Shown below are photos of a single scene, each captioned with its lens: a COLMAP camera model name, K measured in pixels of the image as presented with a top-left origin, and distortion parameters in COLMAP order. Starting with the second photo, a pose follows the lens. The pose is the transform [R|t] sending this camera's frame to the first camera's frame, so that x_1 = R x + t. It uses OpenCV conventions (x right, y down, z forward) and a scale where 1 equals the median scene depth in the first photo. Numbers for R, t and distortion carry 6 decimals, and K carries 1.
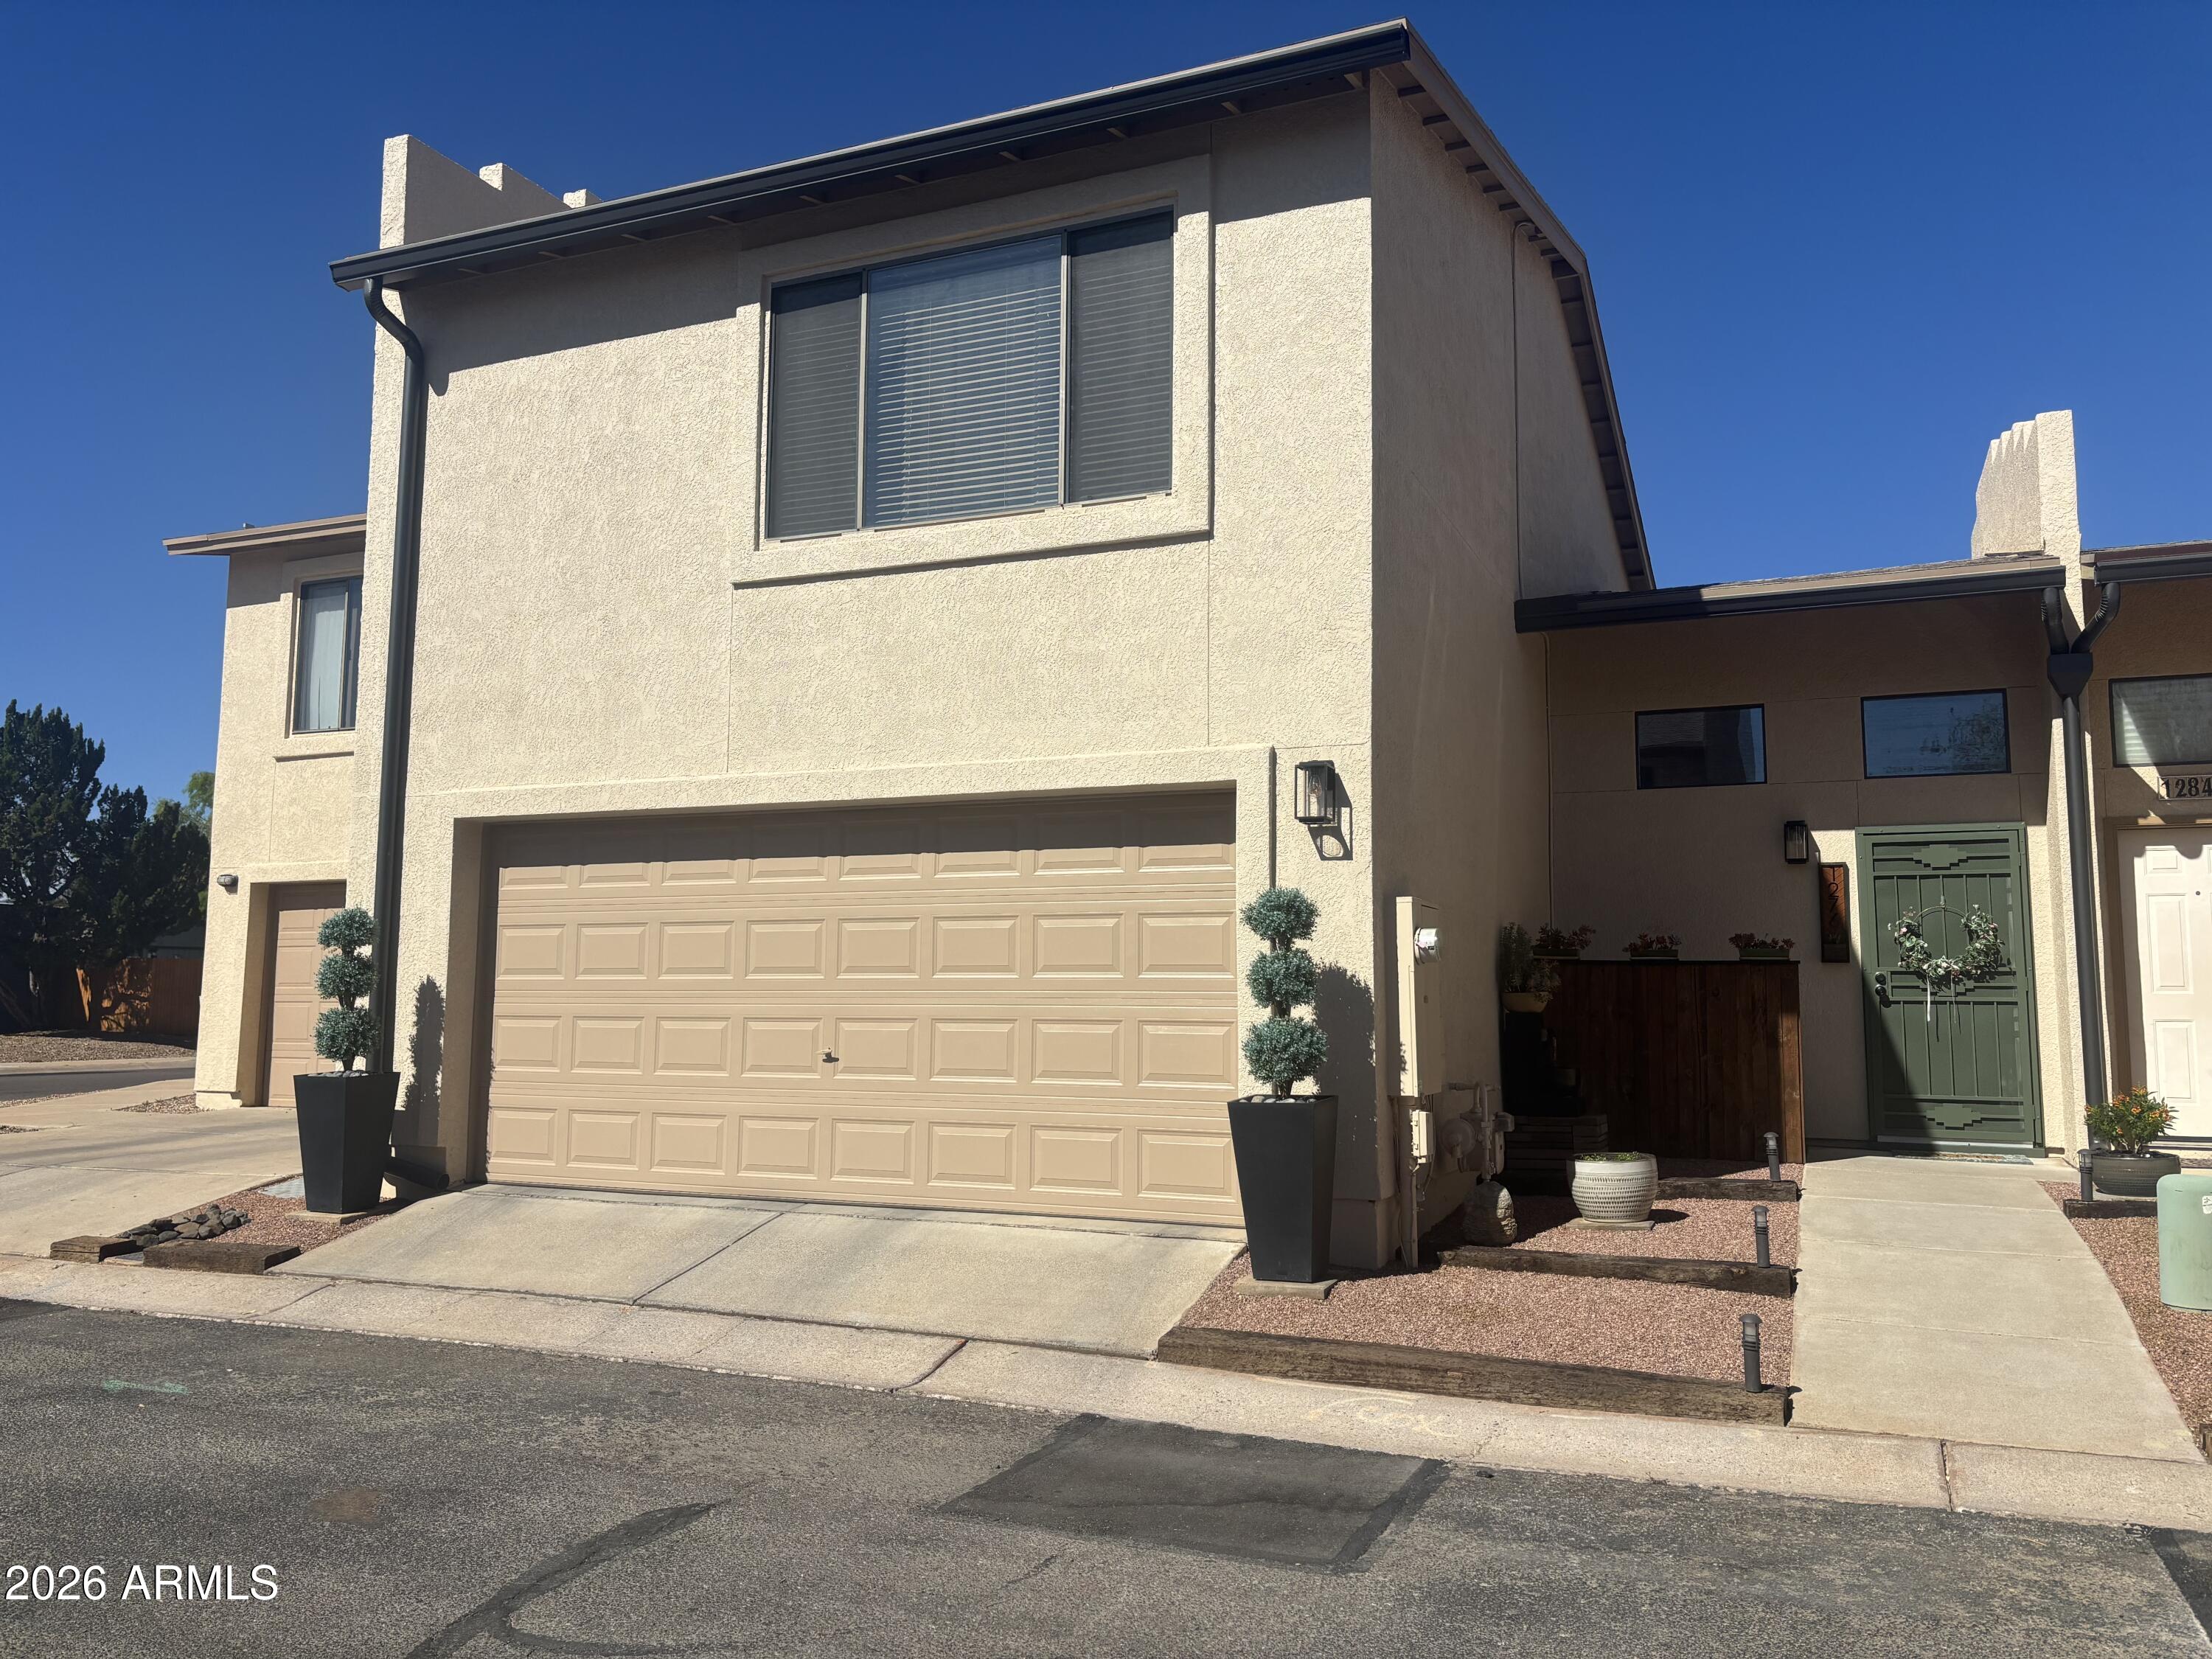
lens RADIAL K [[1673.0, 0, 1107.0], [0, 1673.0, 860.5], [0, 0, 1]] dist [0.045248, -0.001967]
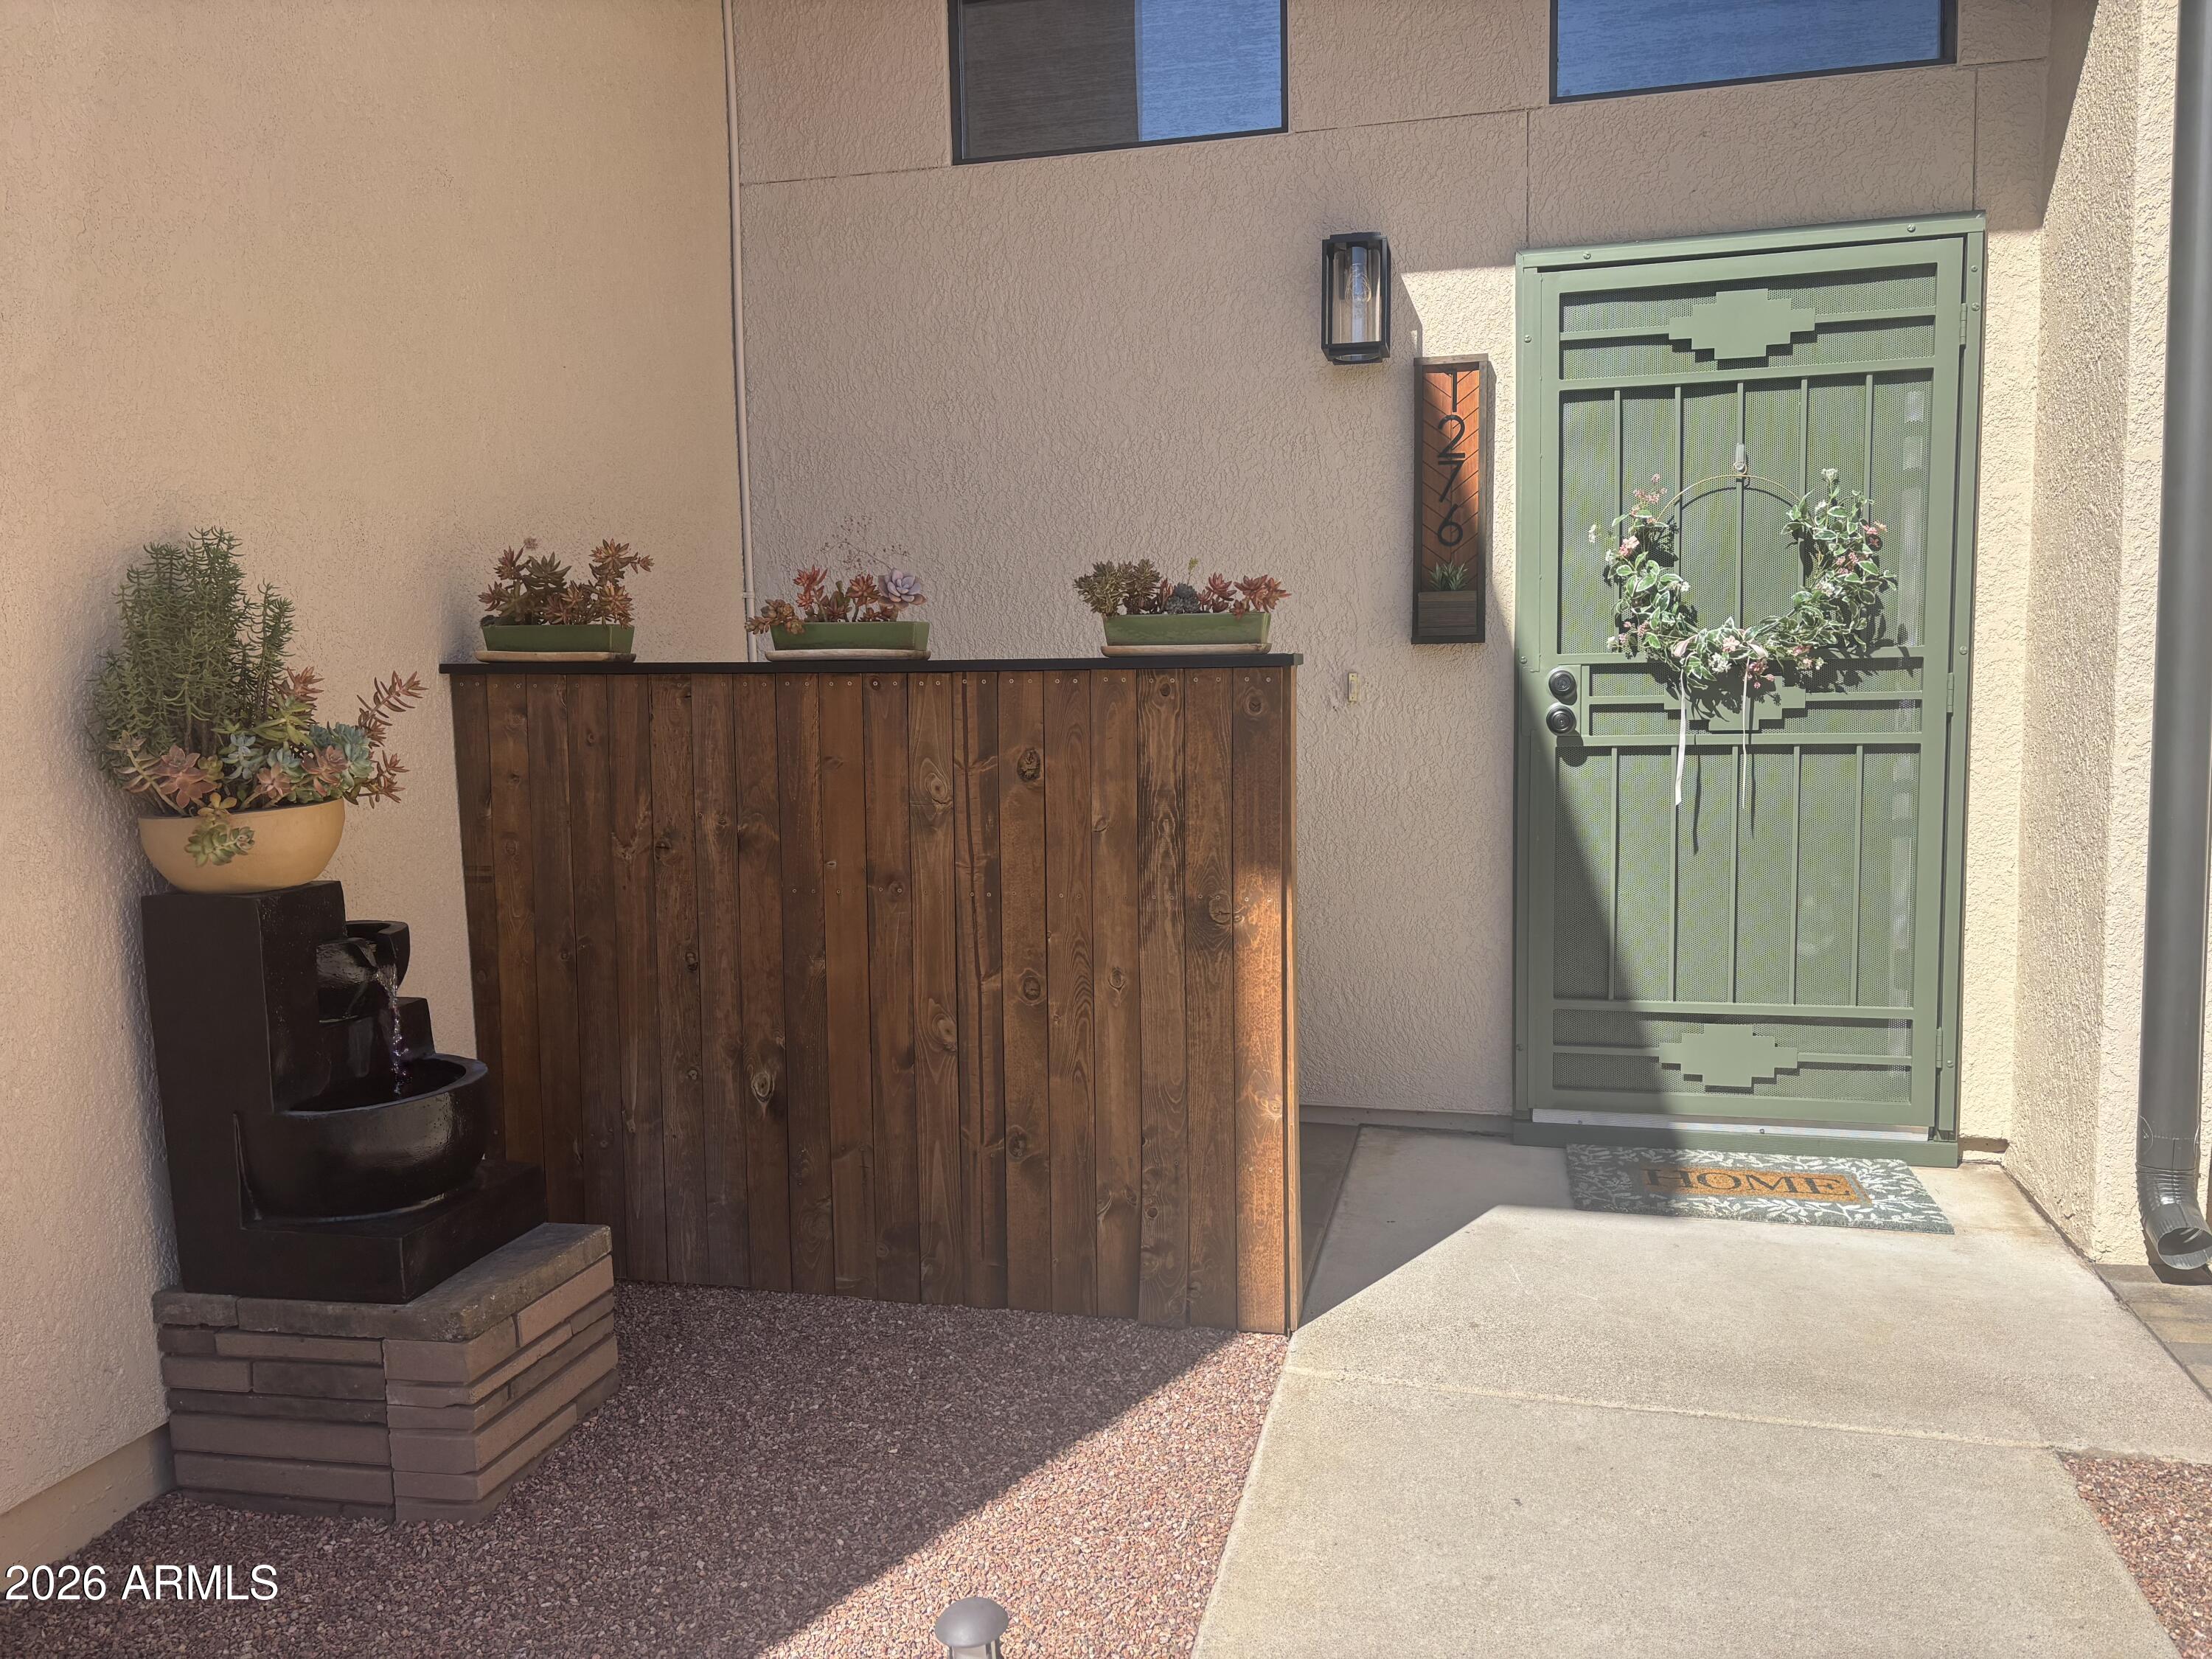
lens RADIAL K [[1673.0, 0, 1107.0], [0, 1673.0, 860.5], [0, 0, 1]] dist [0.045248, -0.001967]
pose [[0.987663, -0.041237, 0.151064, 0.311852], [0.009938, 0.979265, 0.202341, 0.033412], [-0.156276, -0.198344, 0.967594, 0.672778]]
